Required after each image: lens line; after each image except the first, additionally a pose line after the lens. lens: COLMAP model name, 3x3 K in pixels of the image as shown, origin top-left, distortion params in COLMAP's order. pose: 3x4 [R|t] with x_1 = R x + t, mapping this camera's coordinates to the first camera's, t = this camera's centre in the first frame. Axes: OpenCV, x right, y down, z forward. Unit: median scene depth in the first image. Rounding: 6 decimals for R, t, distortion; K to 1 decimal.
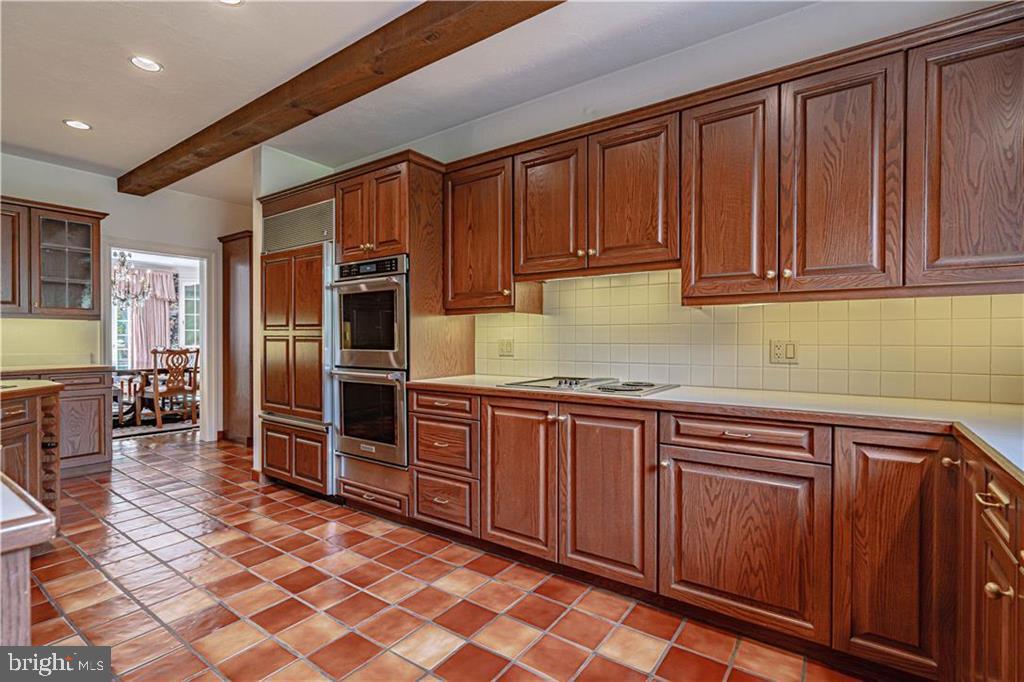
lens RADIAL K [[467.7, 0, 511.0], [0, 467.7, 344.2], [0, 0, 1]] dist [0.000519, 0.000147]
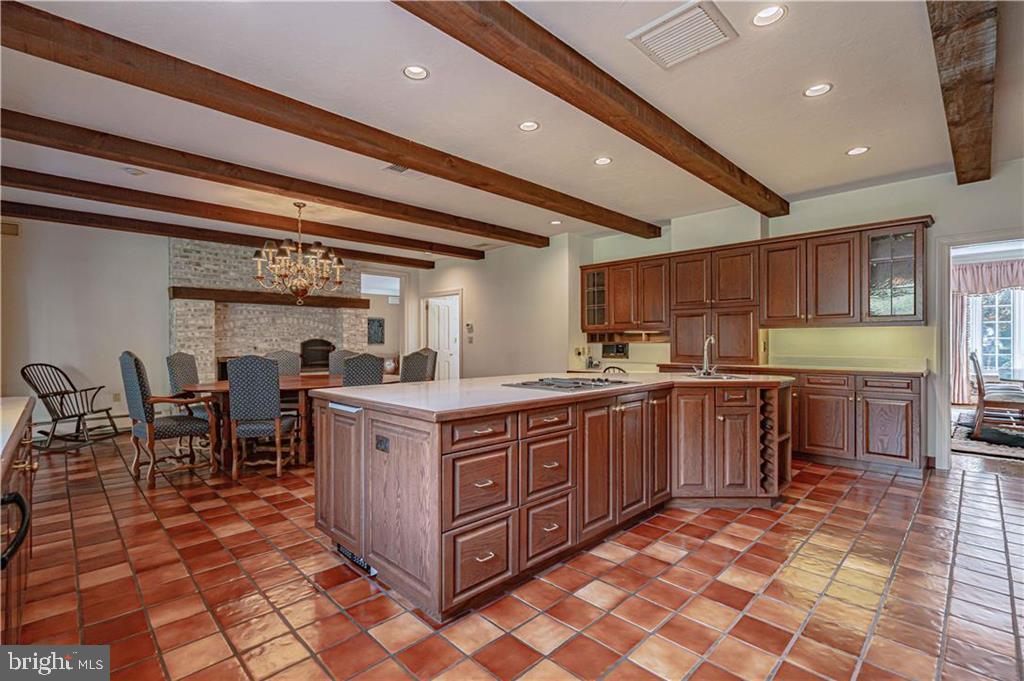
lens RADIAL K [[467.7, 0, 488.7], [0, 467.7, 342.1], [0, 0, 1]] dist [0.000519, 0.000147]
pose [[-0.202465, -0.002983, -0.979285, 0.383822], [-0.006918, 0.999975, -0.001616, -0.010962], [0.979265, 0.006447, -0.202481, 0.432974]]
